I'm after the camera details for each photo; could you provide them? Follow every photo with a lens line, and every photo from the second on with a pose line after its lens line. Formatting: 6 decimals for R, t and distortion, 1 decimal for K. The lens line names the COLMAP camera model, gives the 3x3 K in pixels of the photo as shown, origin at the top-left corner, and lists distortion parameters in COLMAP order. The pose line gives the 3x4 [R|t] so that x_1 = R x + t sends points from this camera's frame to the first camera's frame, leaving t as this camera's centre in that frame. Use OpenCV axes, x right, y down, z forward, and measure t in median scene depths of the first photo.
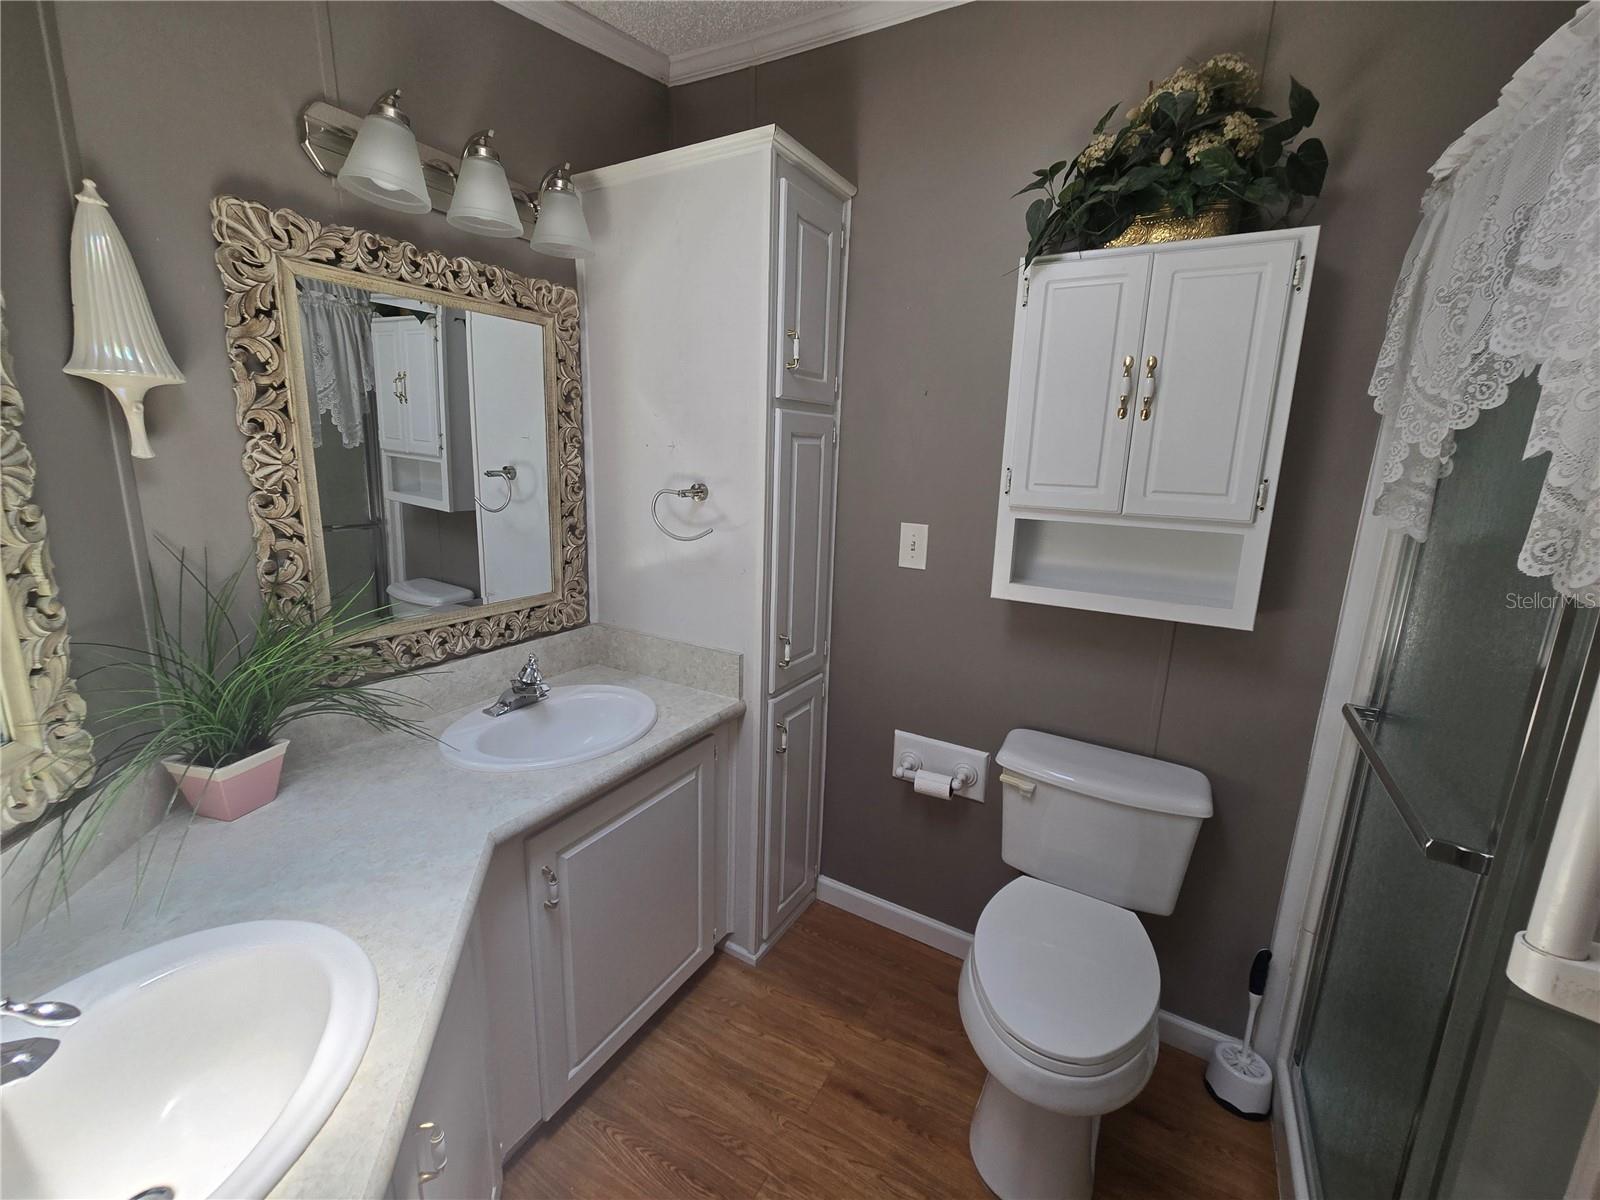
lens RADIAL K [[660.0, 0, 800.8], [0, 660.0, 592.6], [0, 0, 1]] dist [-0.001496, 0.000824]
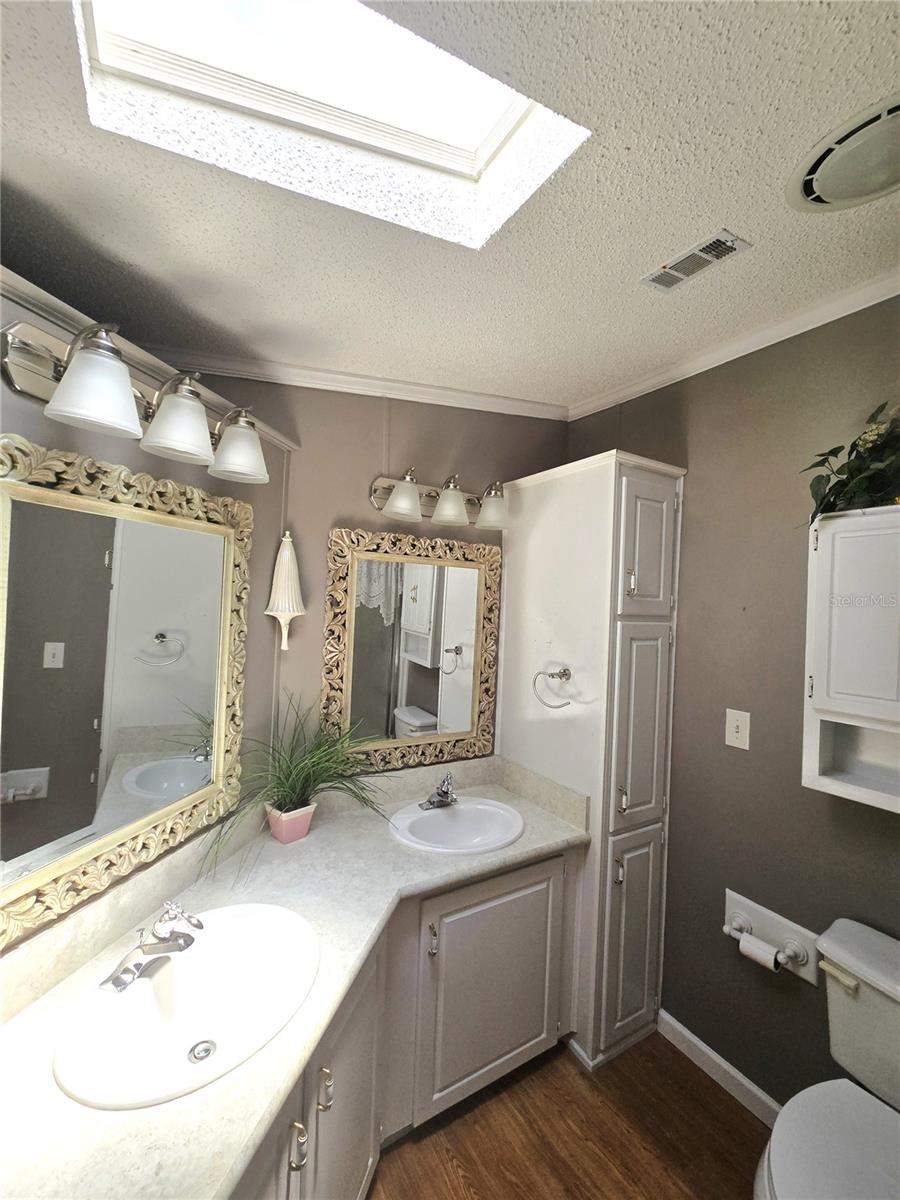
lens RADIAL K [[495.0, 0, 450.5], [0, 495.0, 599.3], [0, 0, 1]] dist [-0.001496, 0.000824]
pose [[0.880744, -0.003960, -0.473577, 0.161729], [-0.108695, 0.971582, -0.210272, -0.062736], [0.460951, 0.236672, 0.855284, -0.108579]]
